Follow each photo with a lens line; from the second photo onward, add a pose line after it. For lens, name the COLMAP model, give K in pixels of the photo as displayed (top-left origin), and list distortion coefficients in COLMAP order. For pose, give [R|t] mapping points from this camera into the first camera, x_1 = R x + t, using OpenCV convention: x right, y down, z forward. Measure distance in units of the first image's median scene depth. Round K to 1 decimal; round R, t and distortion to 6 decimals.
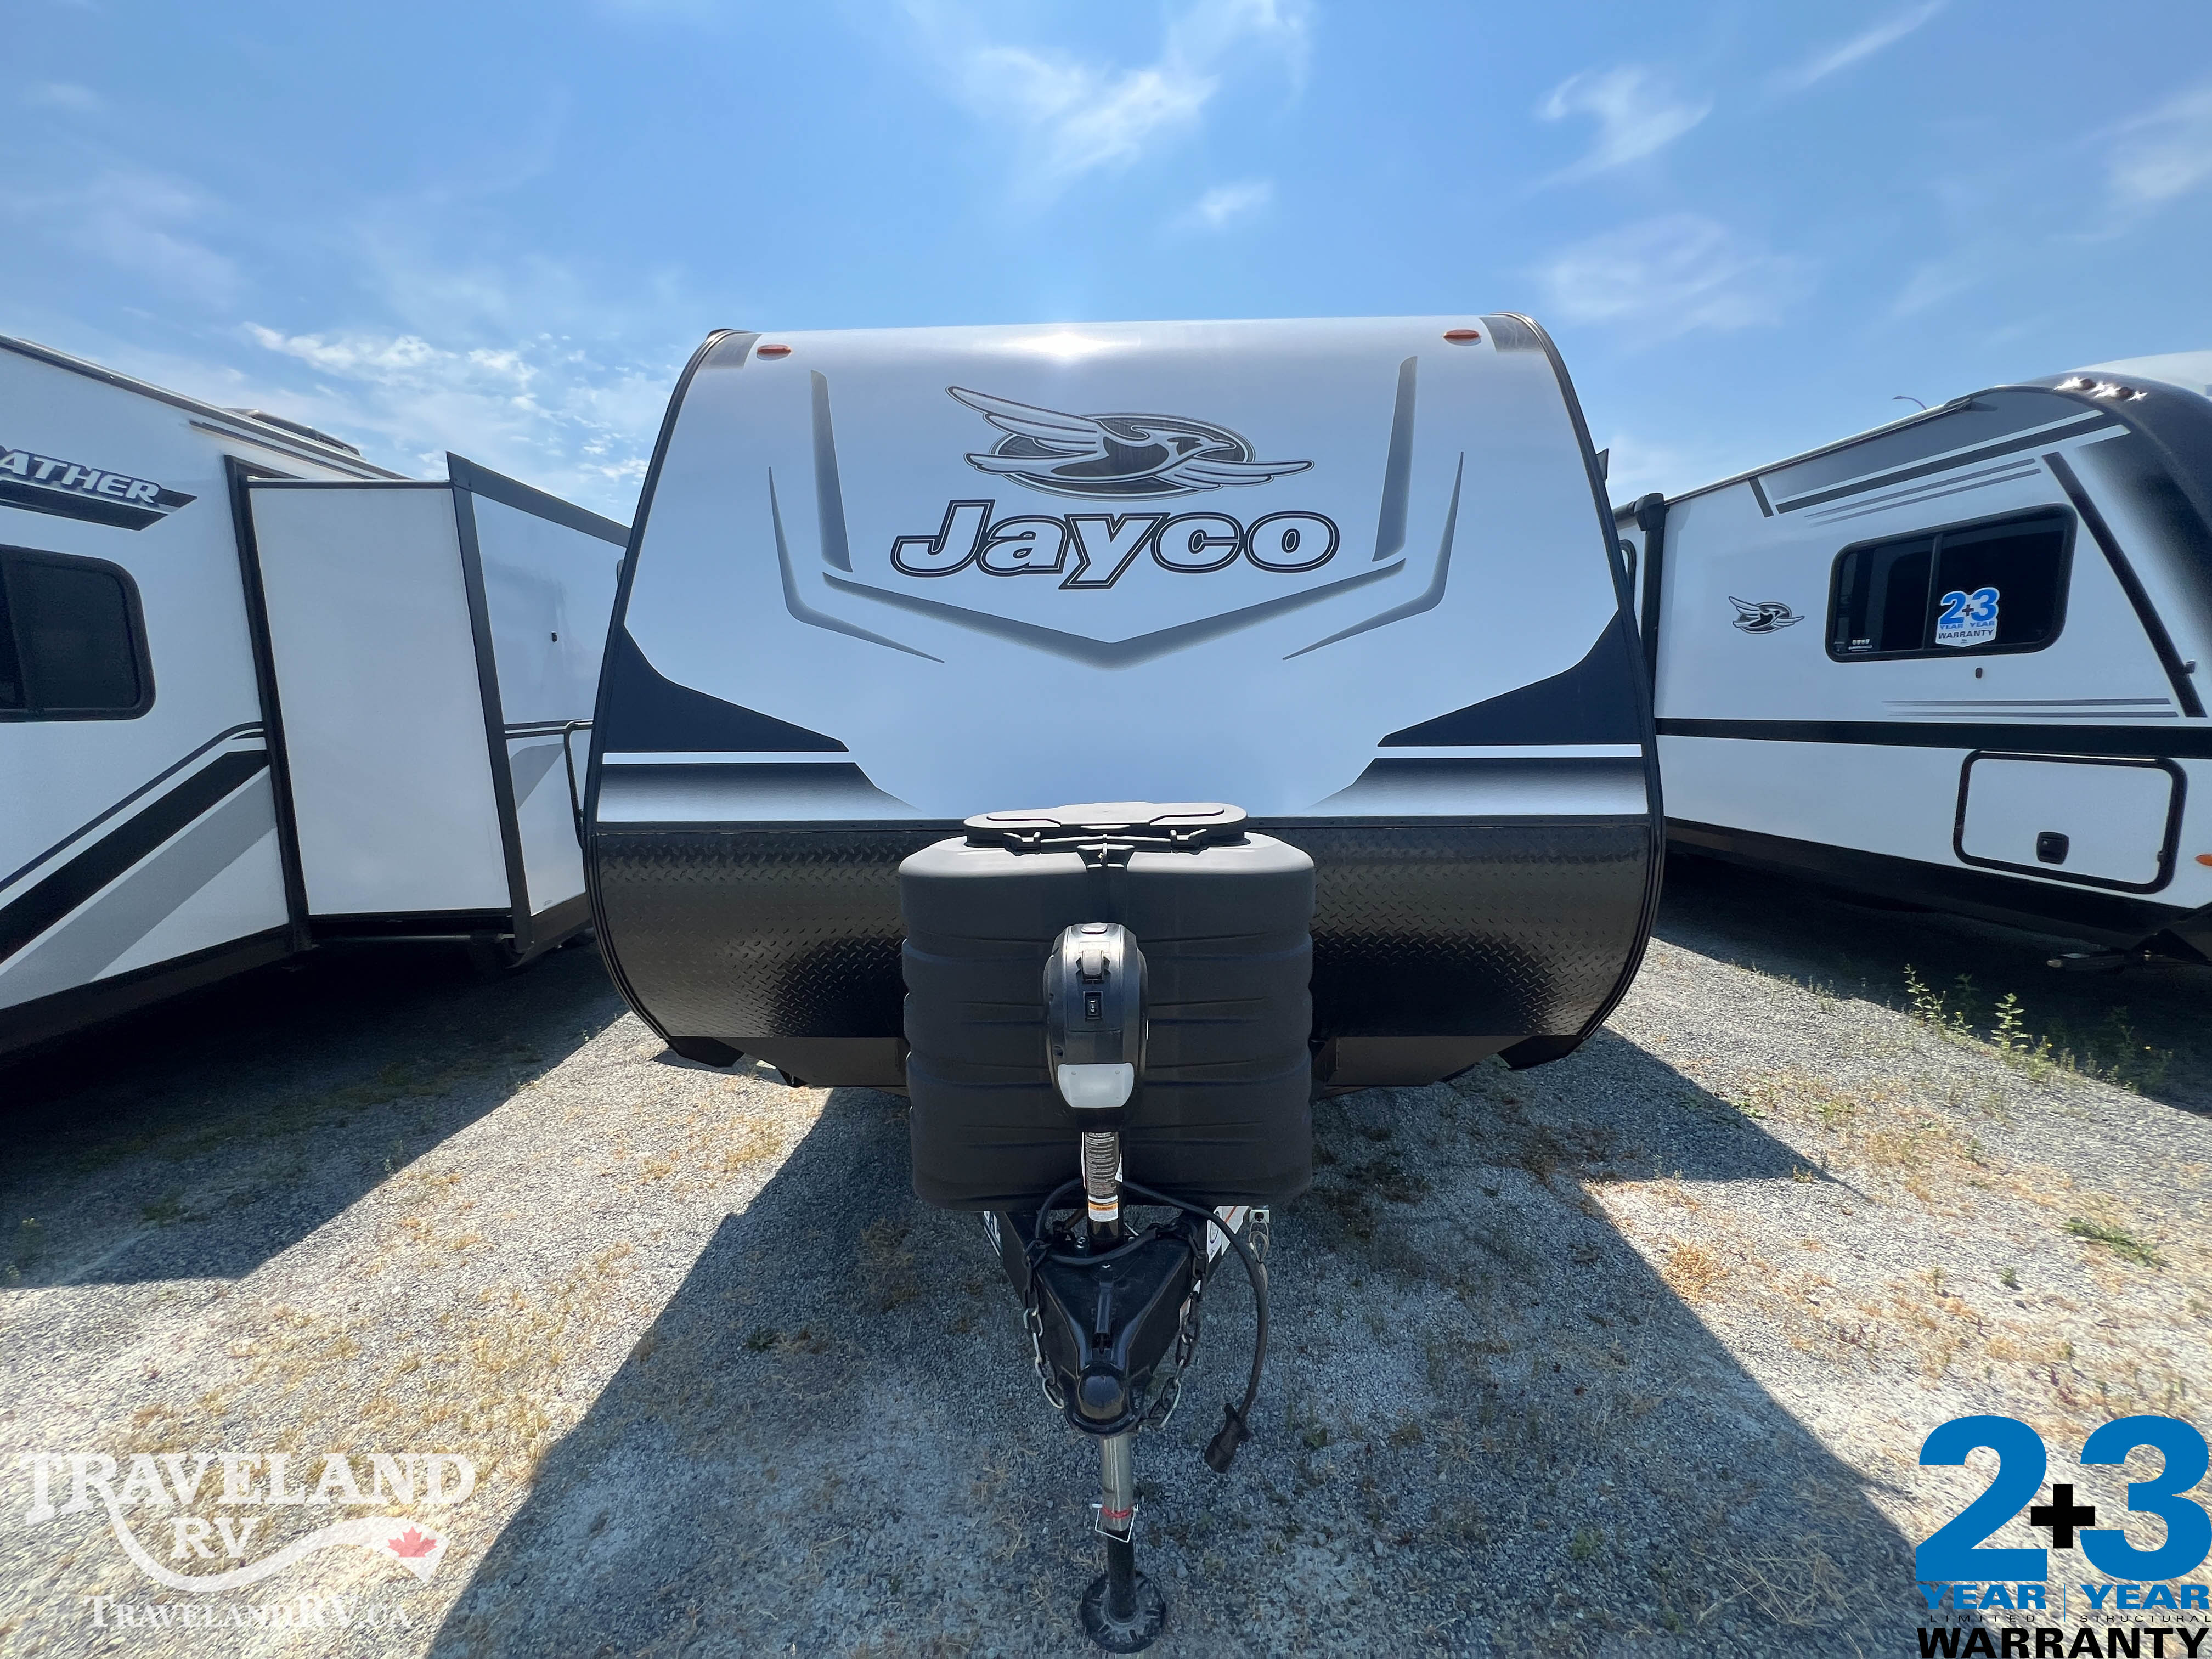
lens RADIAL K [[886.1, 0, 1102.3], [0, 886.1, 826.6], [0, 0, 1]] dist [-0.000914, -0.000084]
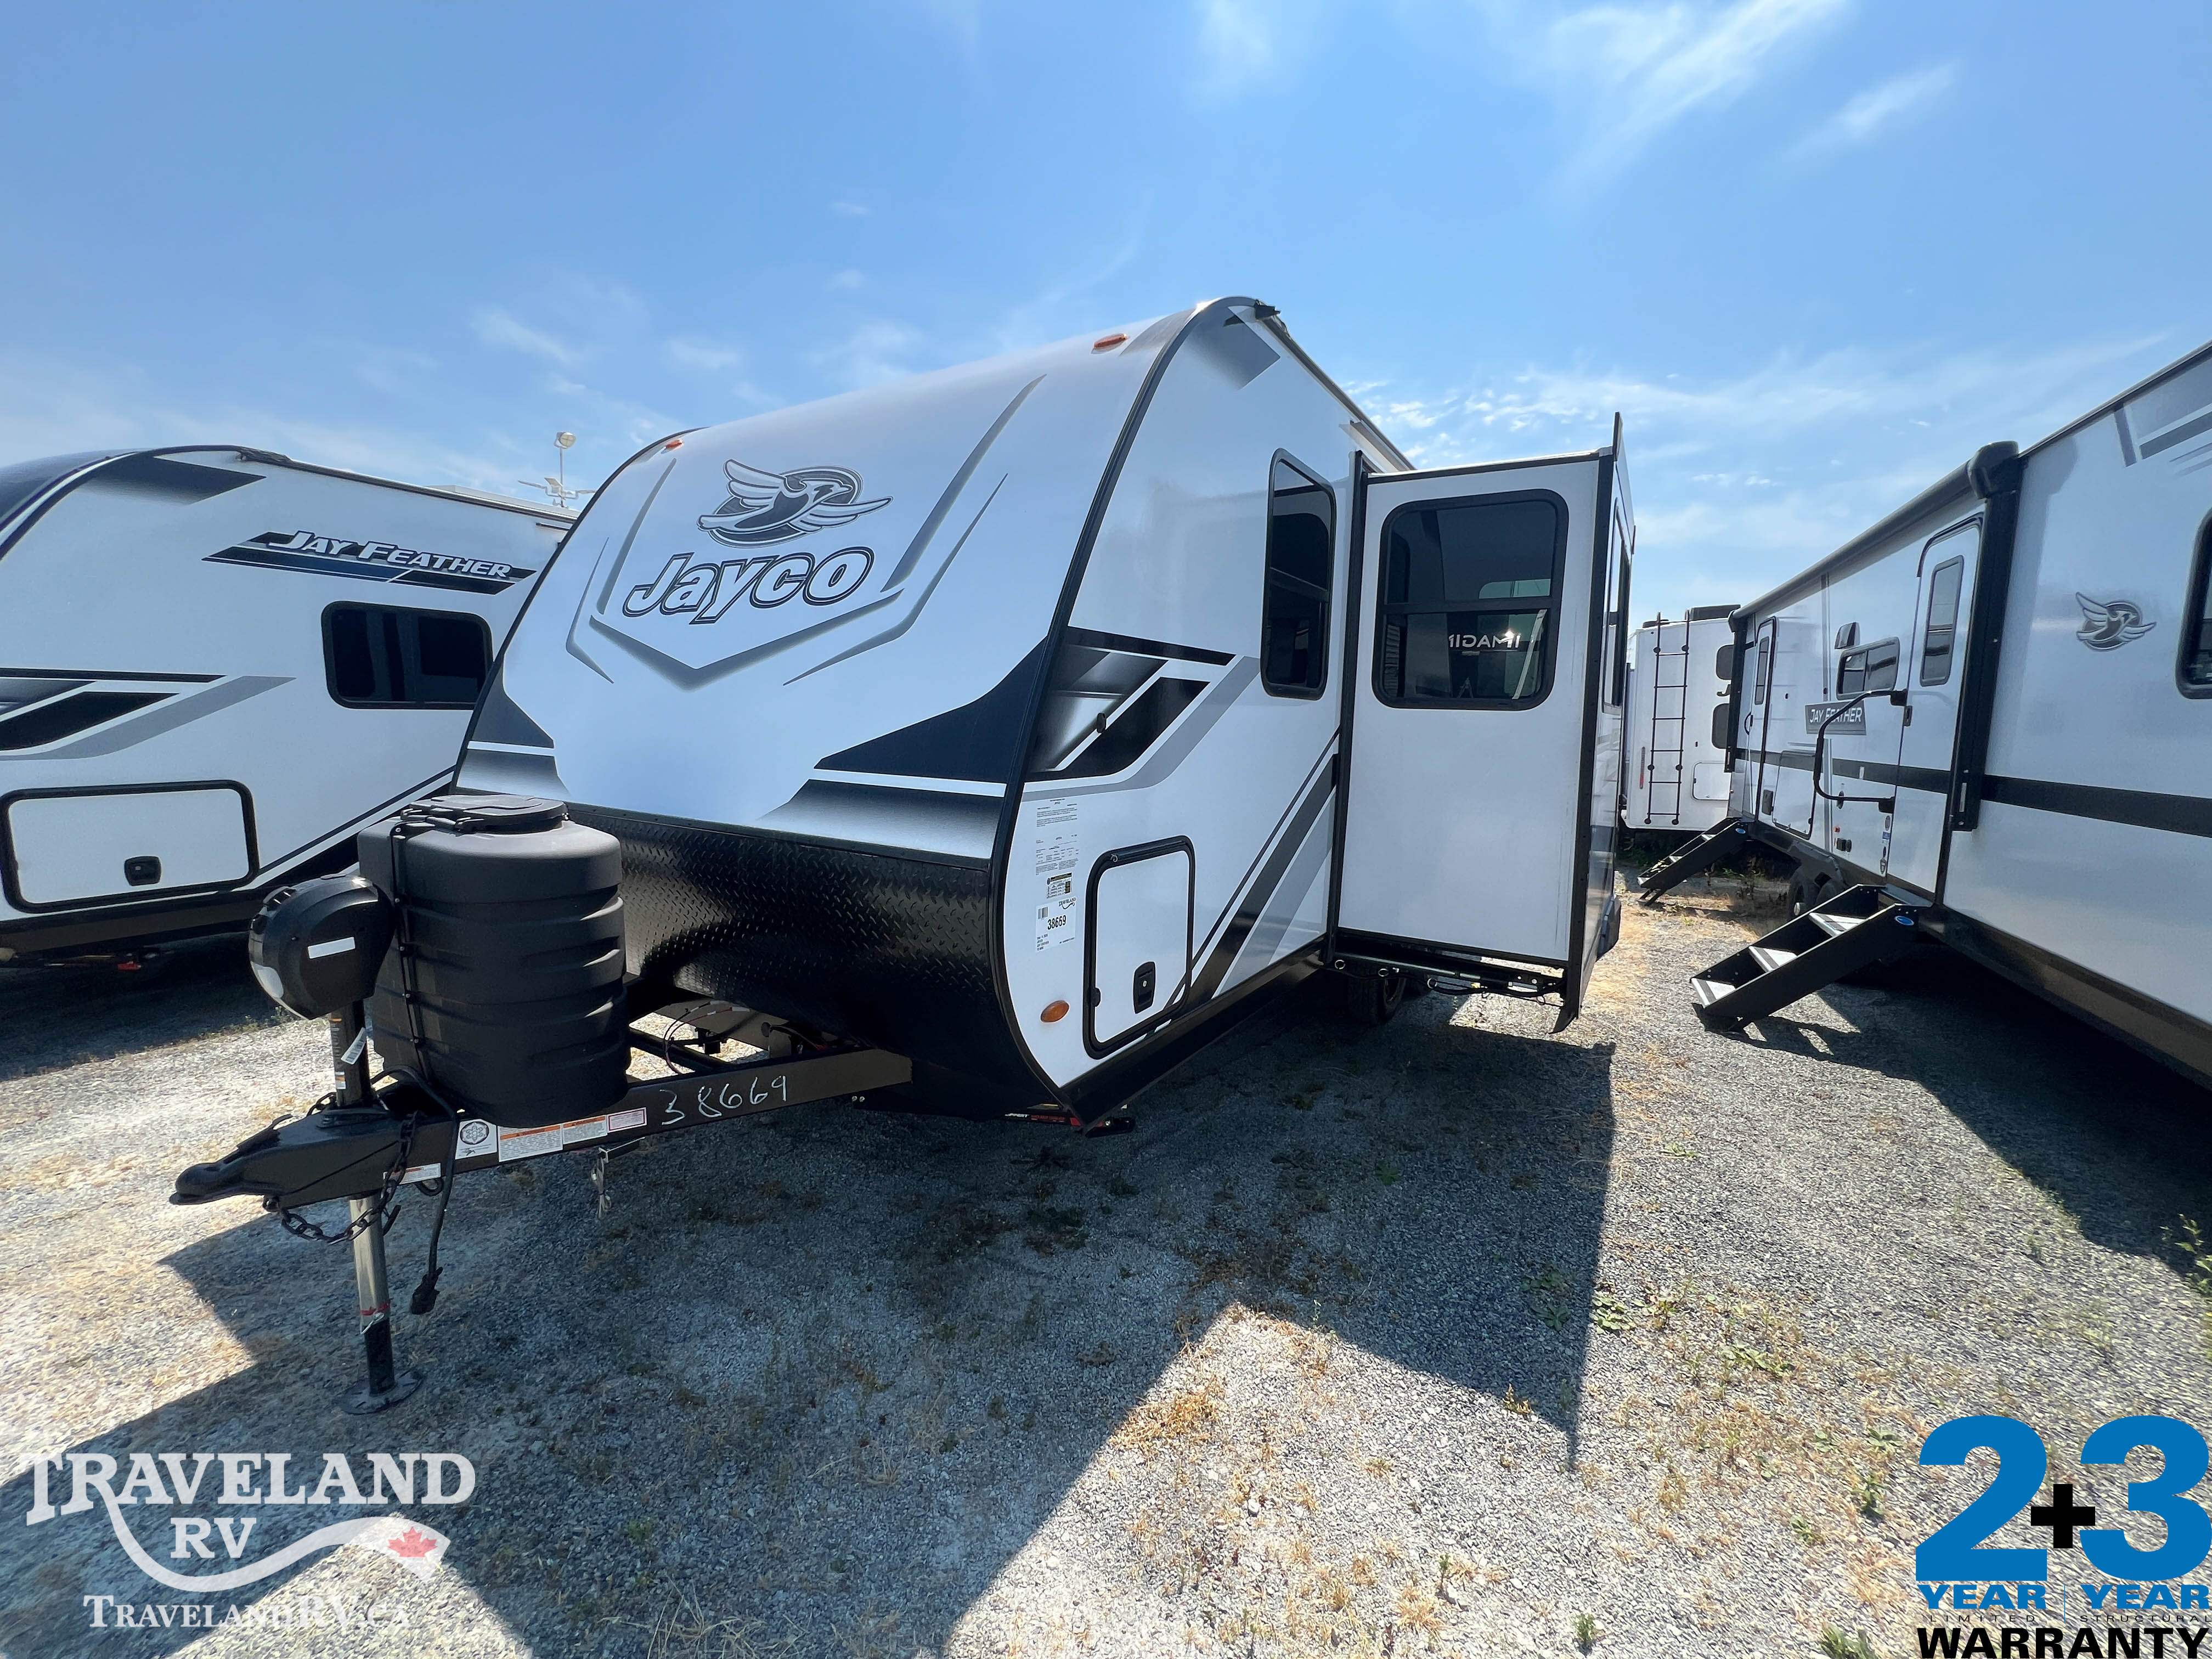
lens RADIAL K [[886.1, 0, 1102.3], [0, 886.1, 826.6], [0, 0, 1]] dist [-0.000914, -0.000084]
pose [[0.861148, 0.094576, -0.499479, 0.991858], [-0.102300, 0.994682, 0.011968, -0.059834], [0.497954, 0.040791, 0.866243, 0.222526]]
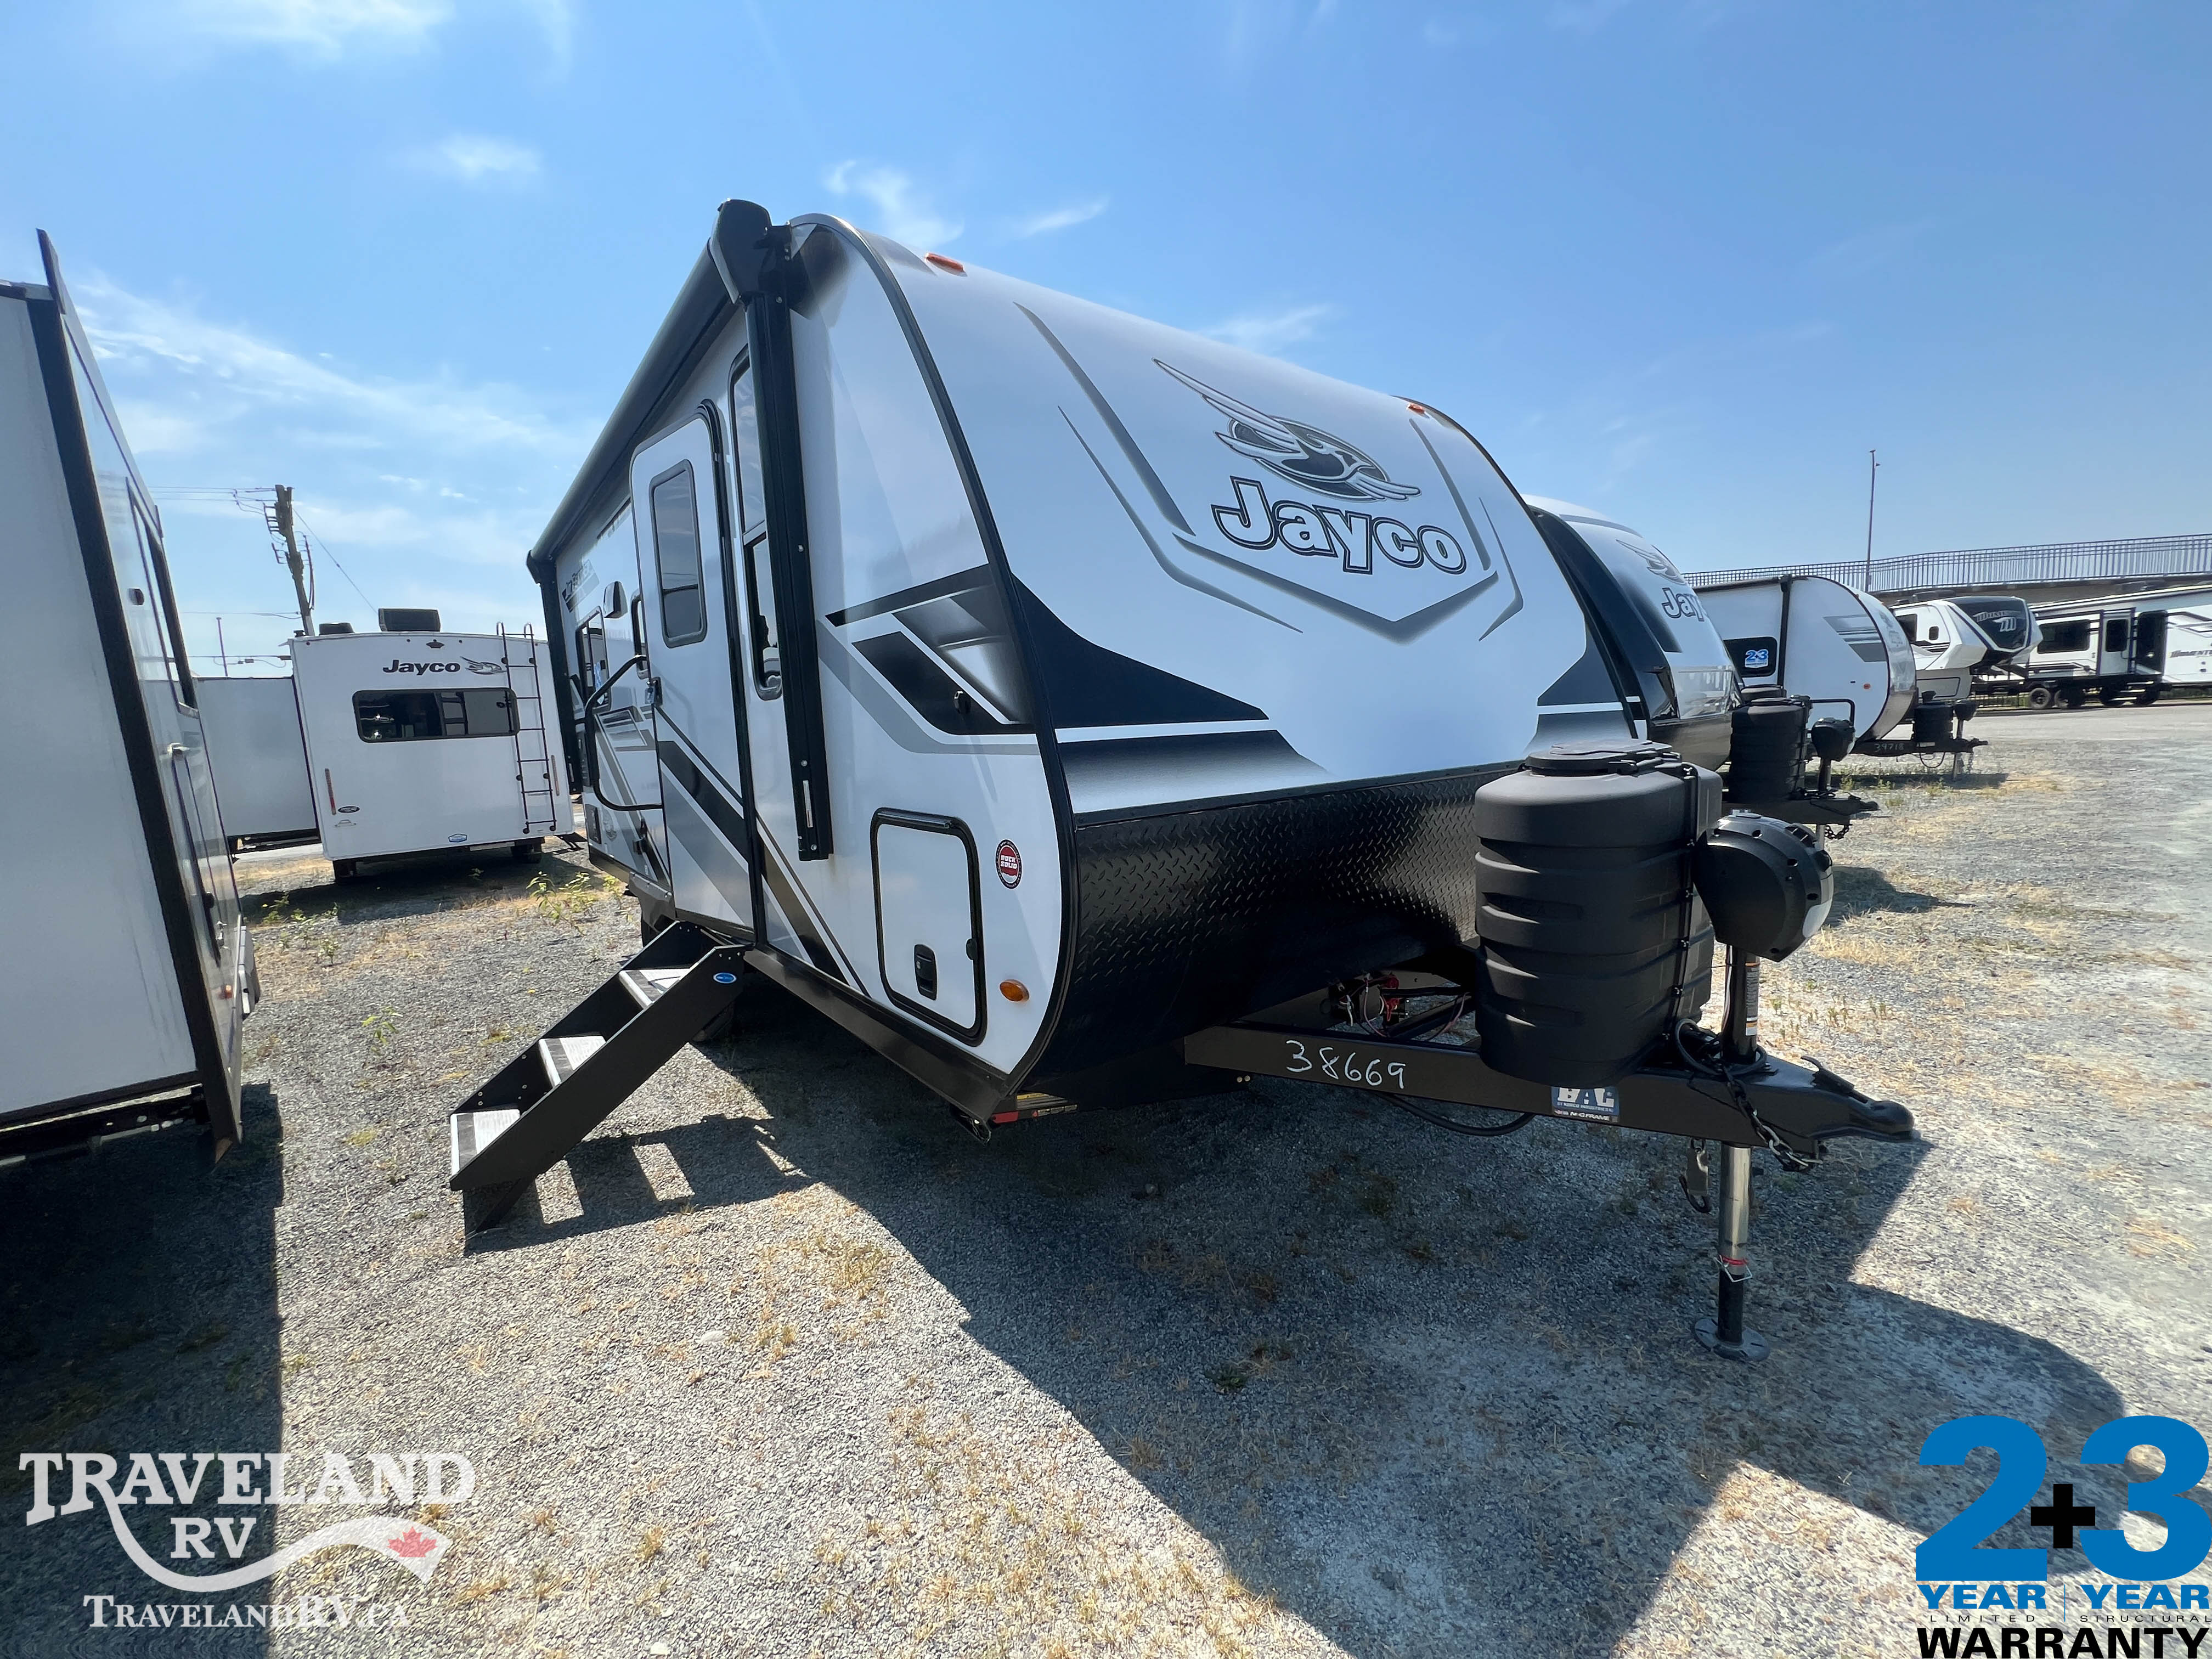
lens RADIAL K [[870.6, 0, 1108.8], [0, 870.6, 827.7], [0, 0, 1]] dist [-0.002515, -0.000229]
pose [[0.773363, -0.099309, 0.626138, -0.911128], [0.117007, 0.993046, 0.012983, 0.000251], [-0.623073, 0.063222, 0.779605, 0.331002]]
